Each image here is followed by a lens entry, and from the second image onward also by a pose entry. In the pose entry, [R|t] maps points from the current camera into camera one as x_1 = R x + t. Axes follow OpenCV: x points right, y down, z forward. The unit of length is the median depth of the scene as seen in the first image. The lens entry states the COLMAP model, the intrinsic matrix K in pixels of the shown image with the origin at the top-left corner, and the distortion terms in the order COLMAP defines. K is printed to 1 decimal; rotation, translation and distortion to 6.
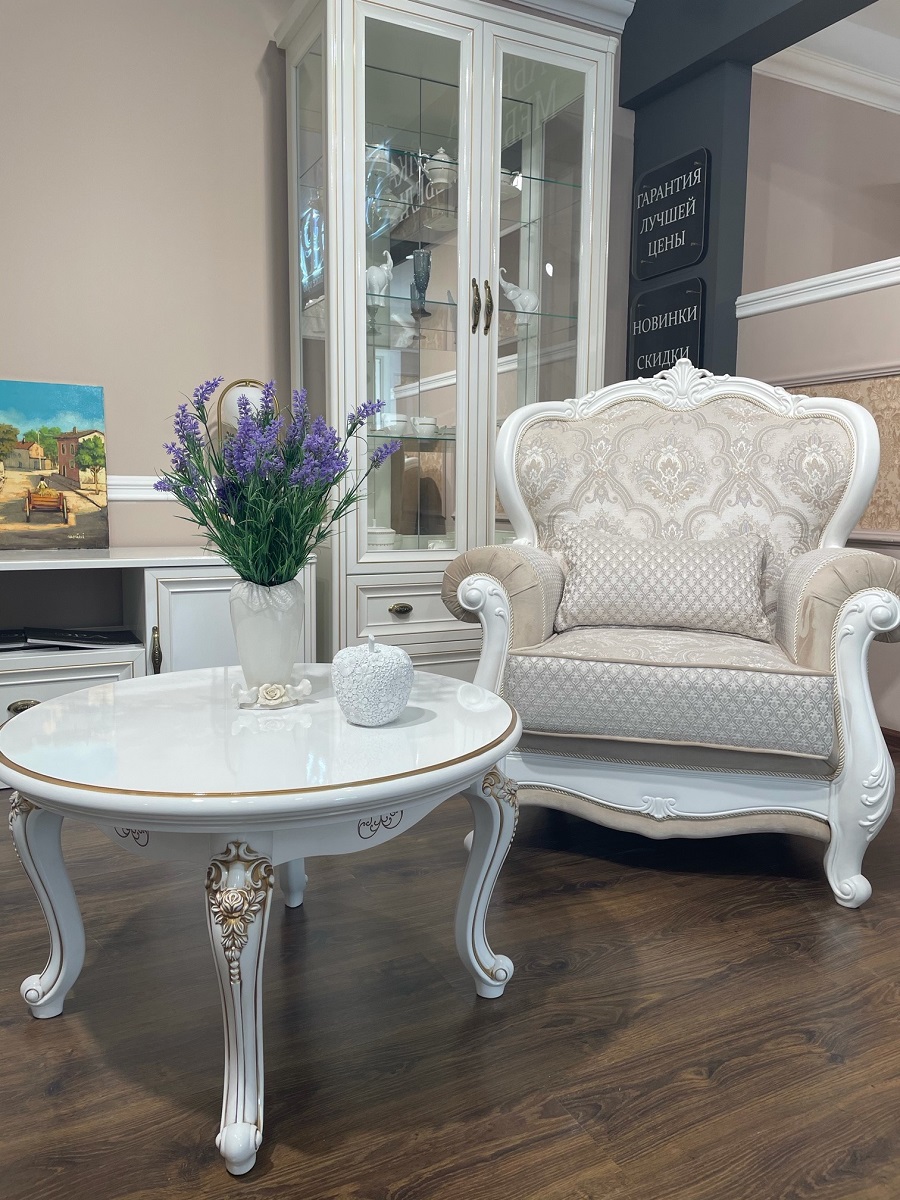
lens RADIAL K [[910.9, 0, 457.3], [0, 910.9, 587.4], [0, 0, 1]] dist [0.094358, -0.126556]
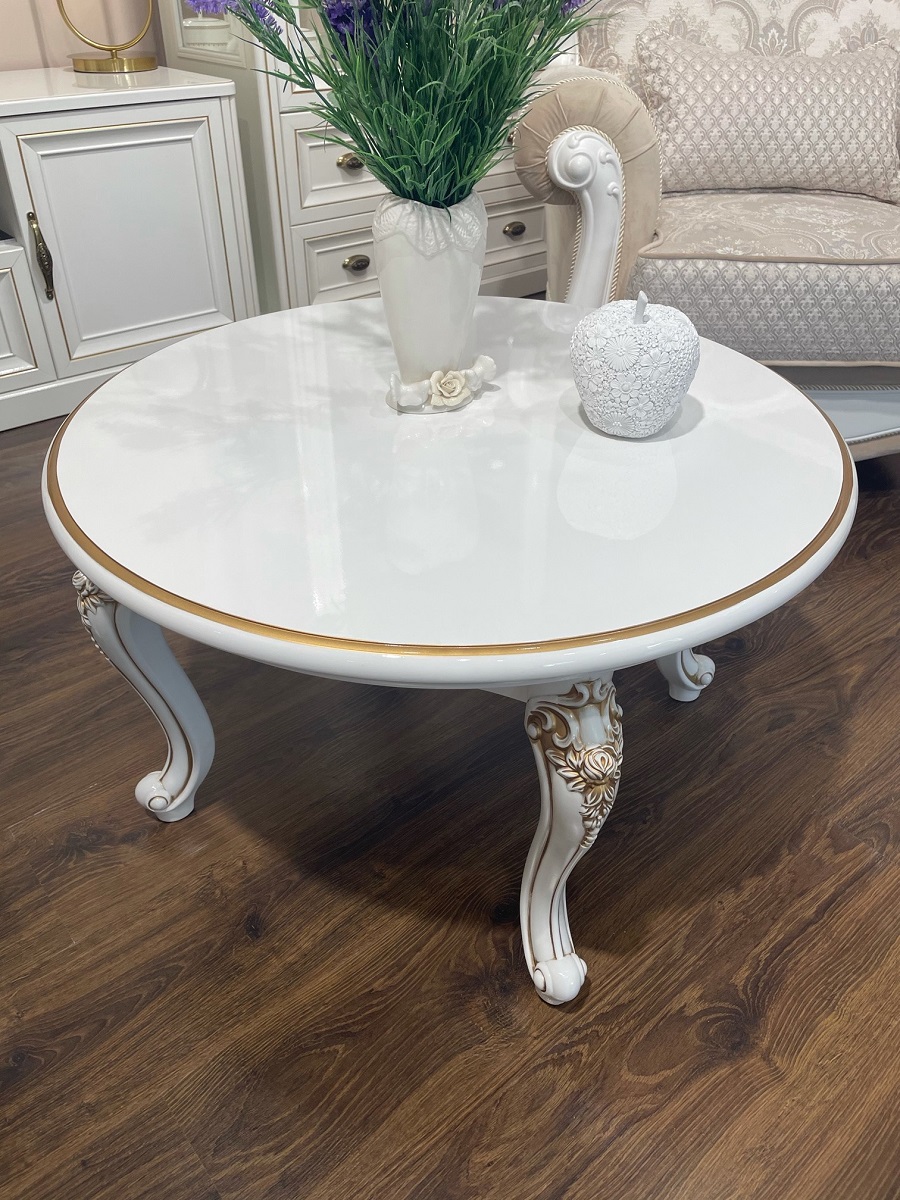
lens RADIAL K [[910.9, 0, 457.3], [0, 910.9, 587.4], [0, 0, 1]] dist [0.094358, -0.126556]
pose [[0.974238, -0.130127, 0.184194, -0.218742], [0.025172, 0.874383, 0.484583, -0.047632], [-0.224113, -0.467463, 0.855133, 0.249077]]
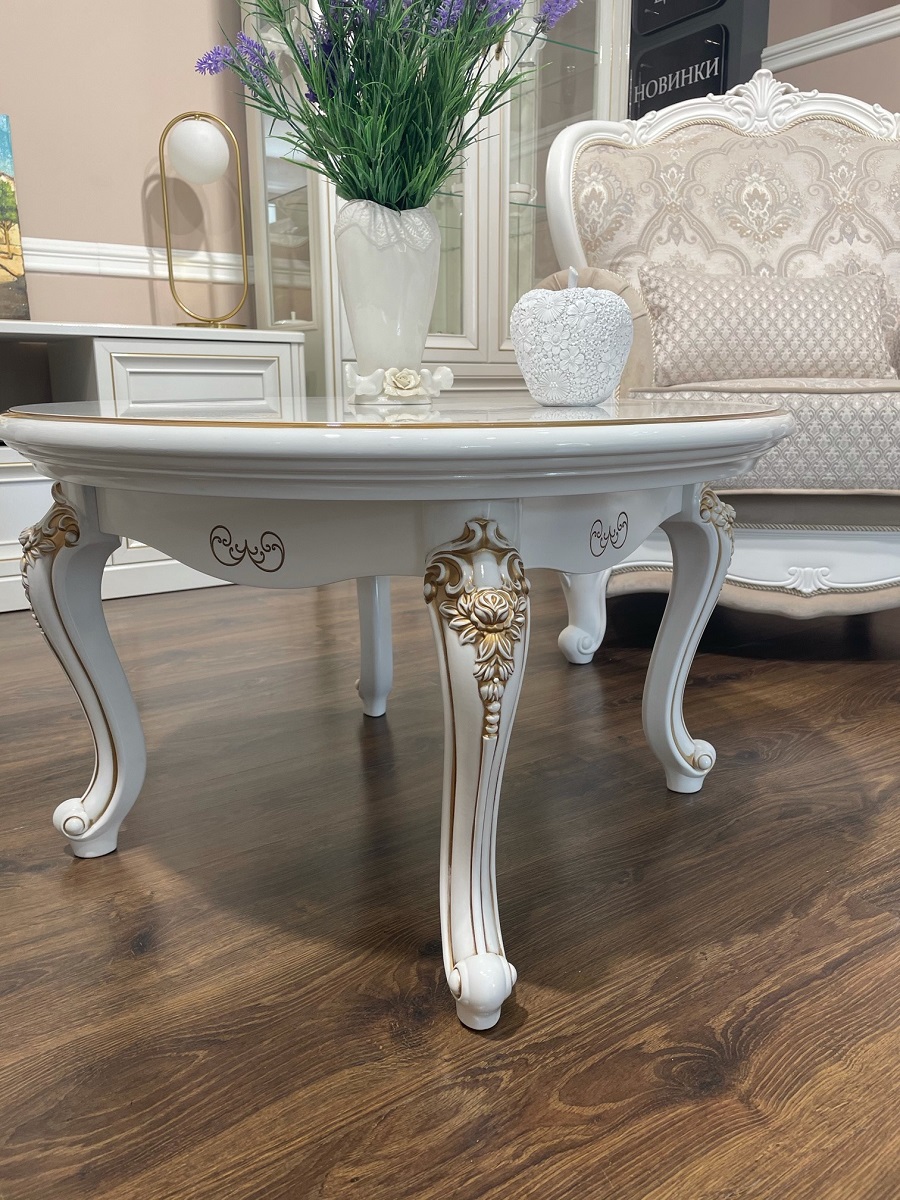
lens RADIAL K [[914.7, 0, 464.5], [0, 914.7, 592.9], [0, 0, 1]] dist [0.079916, -0.103534]
pose [[0.991175, -0.039141, 0.126649, -0.163834], [0.023804, 0.992437, 0.120423, 0.125505], [-0.130404, -0.116345, 0.984611, 0.198293]]
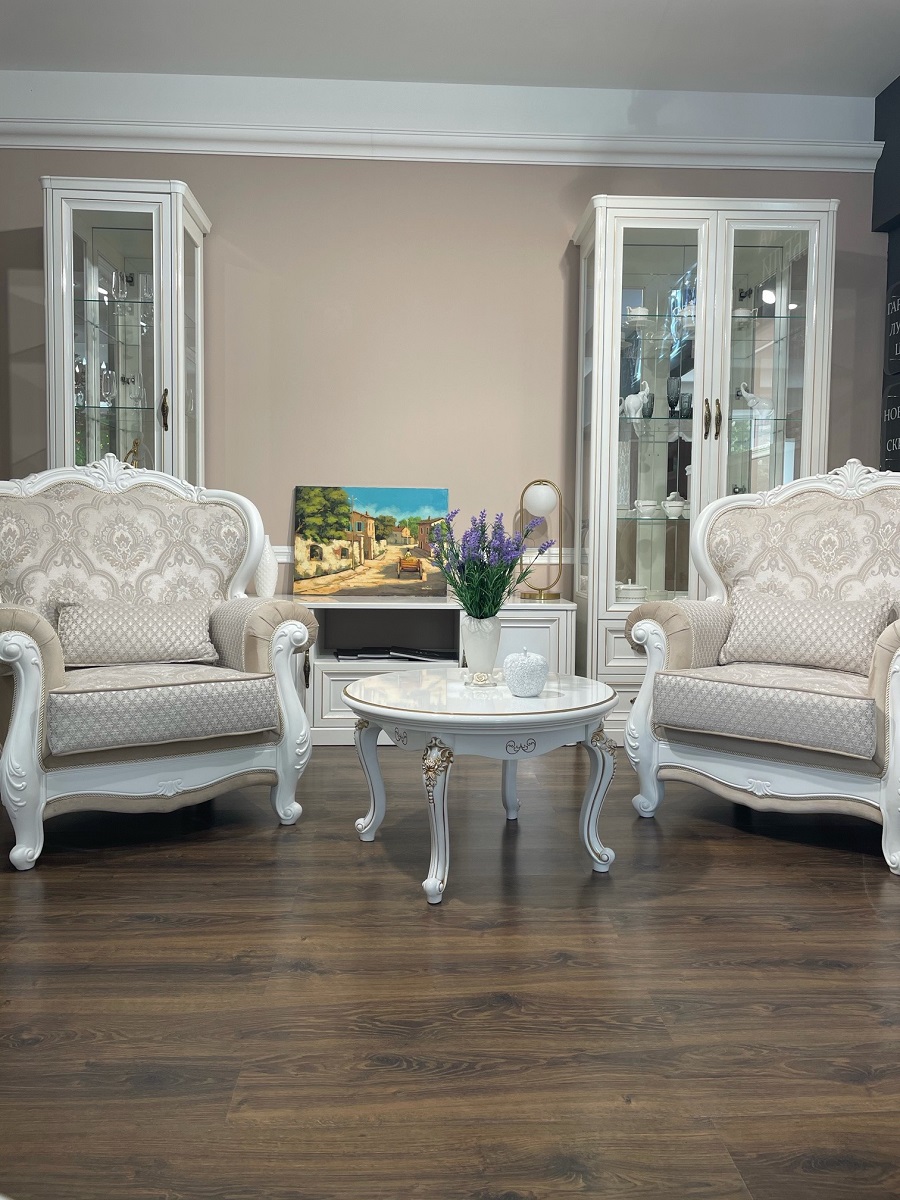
lens RADIAL K [[919.8, 0, 455.2], [0, 919.8, 578.8], [0, 0, 1]] dist [0.094544, -0.135587]
pose [[0.909735, 0.016196, -0.414874, 0.332773], [-0.043233, 0.997502, -0.055862, 0.015204], [0.412933, 0.068756, 0.908162, -0.456880]]
